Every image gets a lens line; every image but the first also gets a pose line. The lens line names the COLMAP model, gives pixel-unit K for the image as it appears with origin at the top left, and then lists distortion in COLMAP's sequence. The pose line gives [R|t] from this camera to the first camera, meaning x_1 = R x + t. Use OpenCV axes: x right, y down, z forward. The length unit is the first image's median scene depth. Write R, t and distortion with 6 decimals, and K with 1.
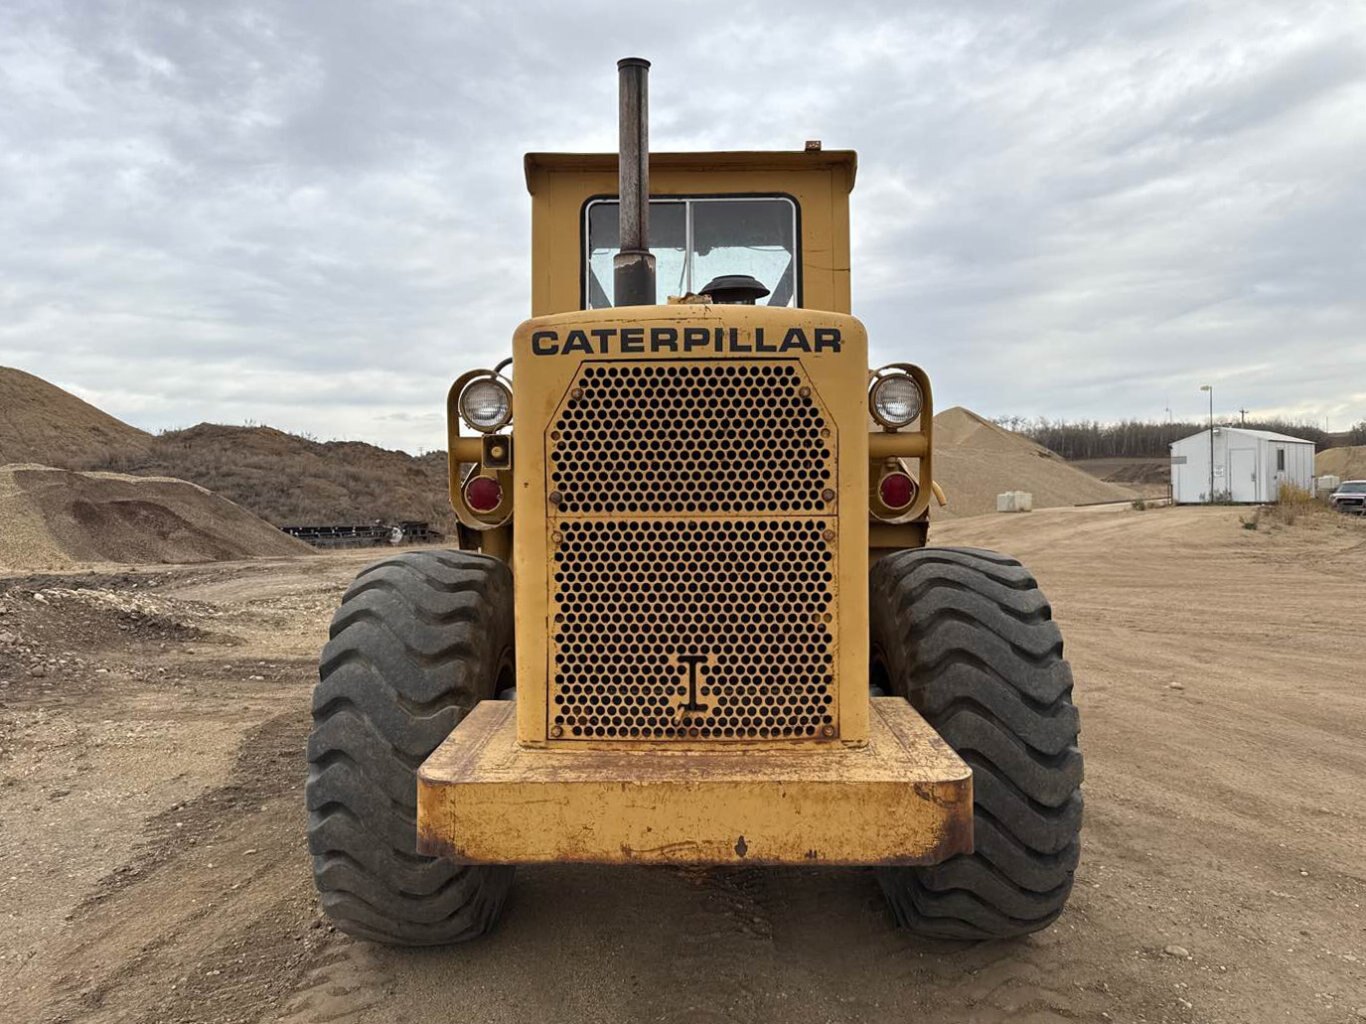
lens RADIAL K [[1002.2, 0, 662.8], [0, 1002.2, 513.3], [0, 0, 1]] dist [-0.002049, -0.001113]
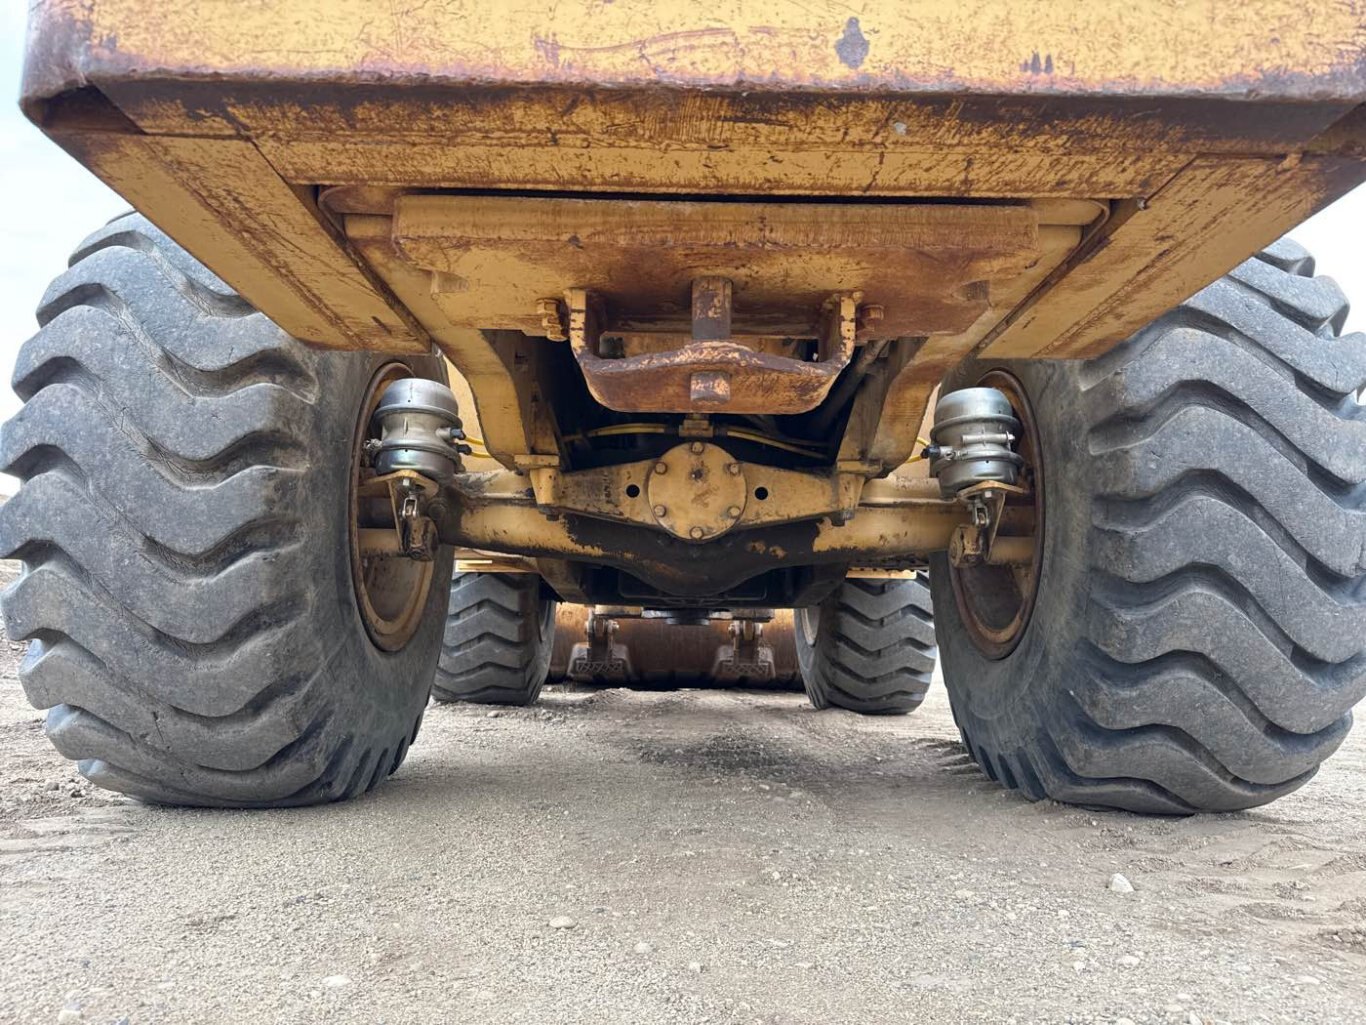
lens RADIAL K [[971.8, 0, 672.7], [0, 971.8, 515.5], [0, 0, 1]] dist [0.015722, -0.030385]
pose [[0.999432, 0.029793, 0.015732, 0.010301], [-0.026636, 0.984633, -0.172591, 0.571191], [-0.020632, 0.172074, 0.984868, 0.668577]]
